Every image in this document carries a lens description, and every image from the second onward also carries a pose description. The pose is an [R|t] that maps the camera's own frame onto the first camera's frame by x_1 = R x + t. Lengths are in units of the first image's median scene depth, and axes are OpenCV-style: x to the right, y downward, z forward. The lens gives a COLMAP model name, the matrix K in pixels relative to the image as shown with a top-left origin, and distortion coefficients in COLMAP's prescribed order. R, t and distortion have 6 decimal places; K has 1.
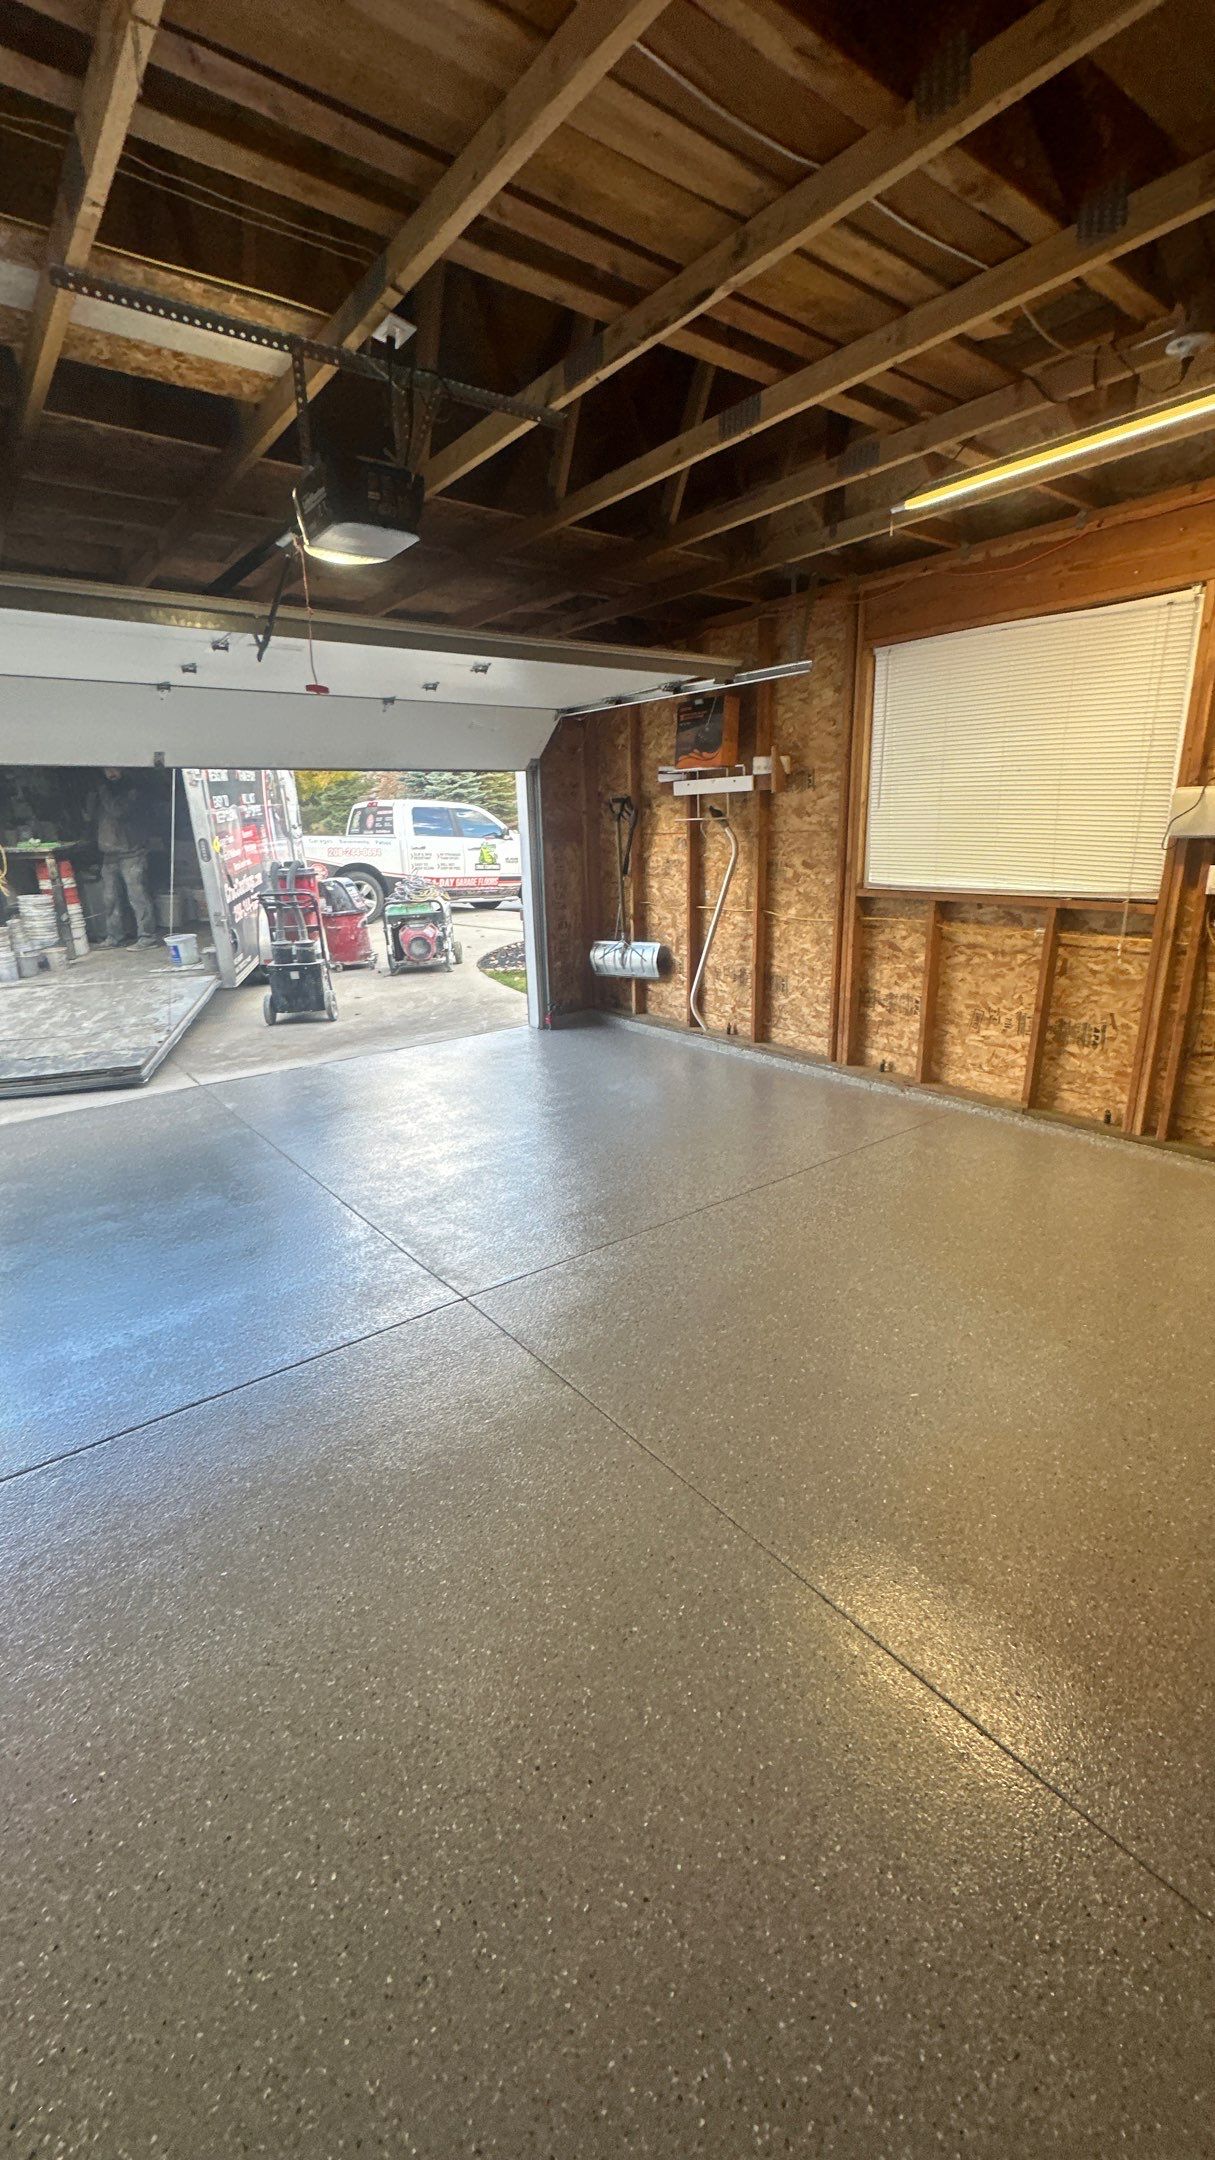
lens RADIAL K [[854.9, 0, 606.8], [0, 854.9, 1083.4], [0, 0, 1]] dist [-0.004543, 0.000913]
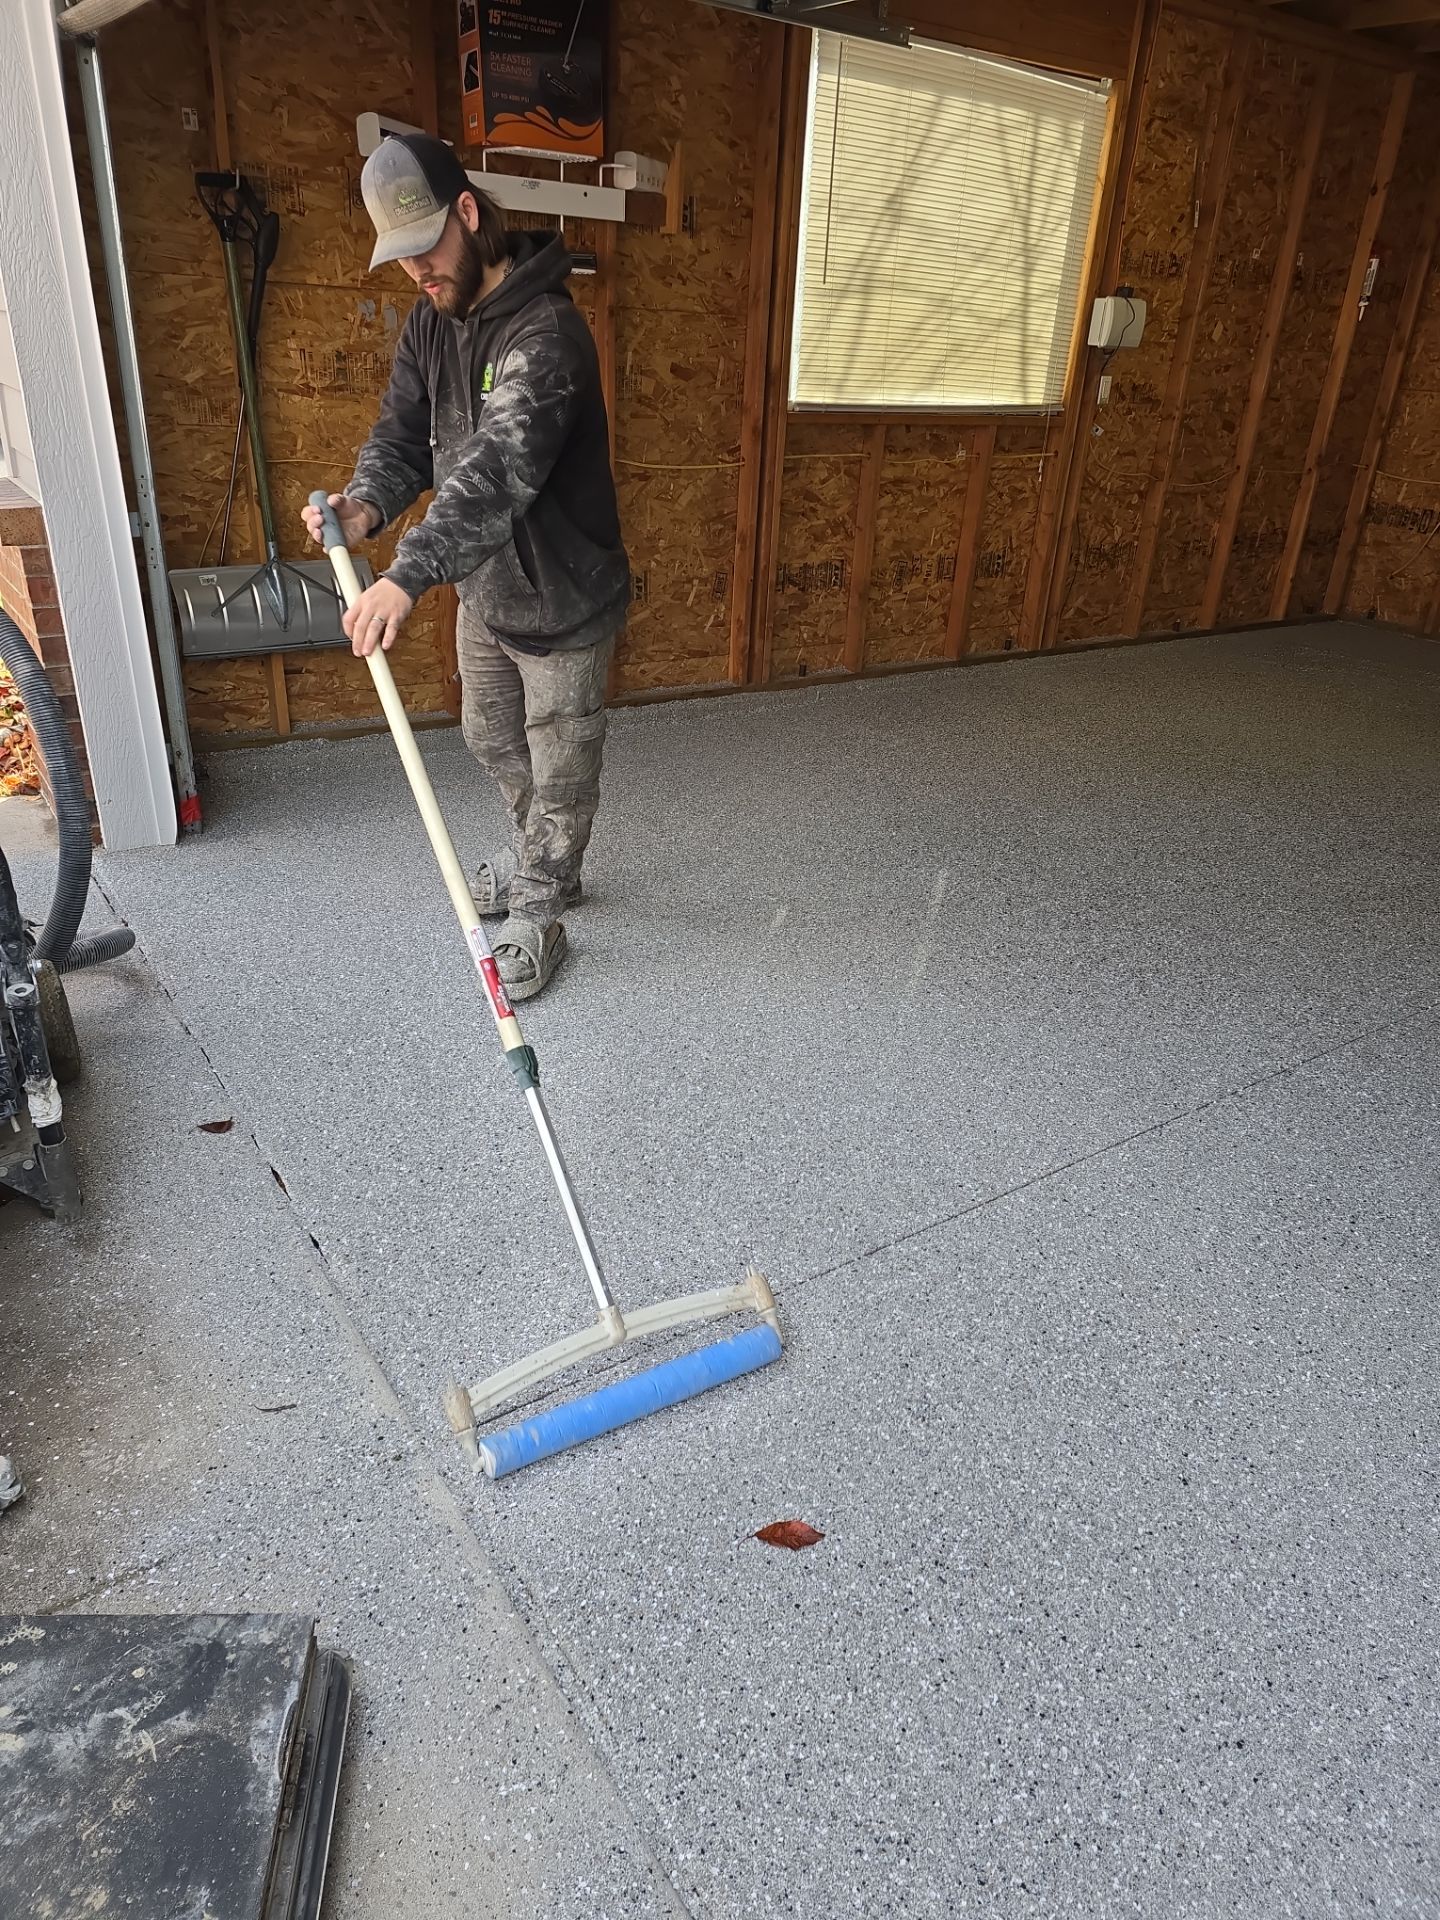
lens RADIAL K [[1263.7, 0, 721.0], [0, 1263.7, 963.0], [0, 0, 1]] dist [0.005724, 0.001046]
pose [[0.083557, -0.416825, 0.905138, -0.868604], [0.241471, 0.889713, 0.387430, -0.263528], [-0.966804, 0.186192, 0.174993, 1.053173]]
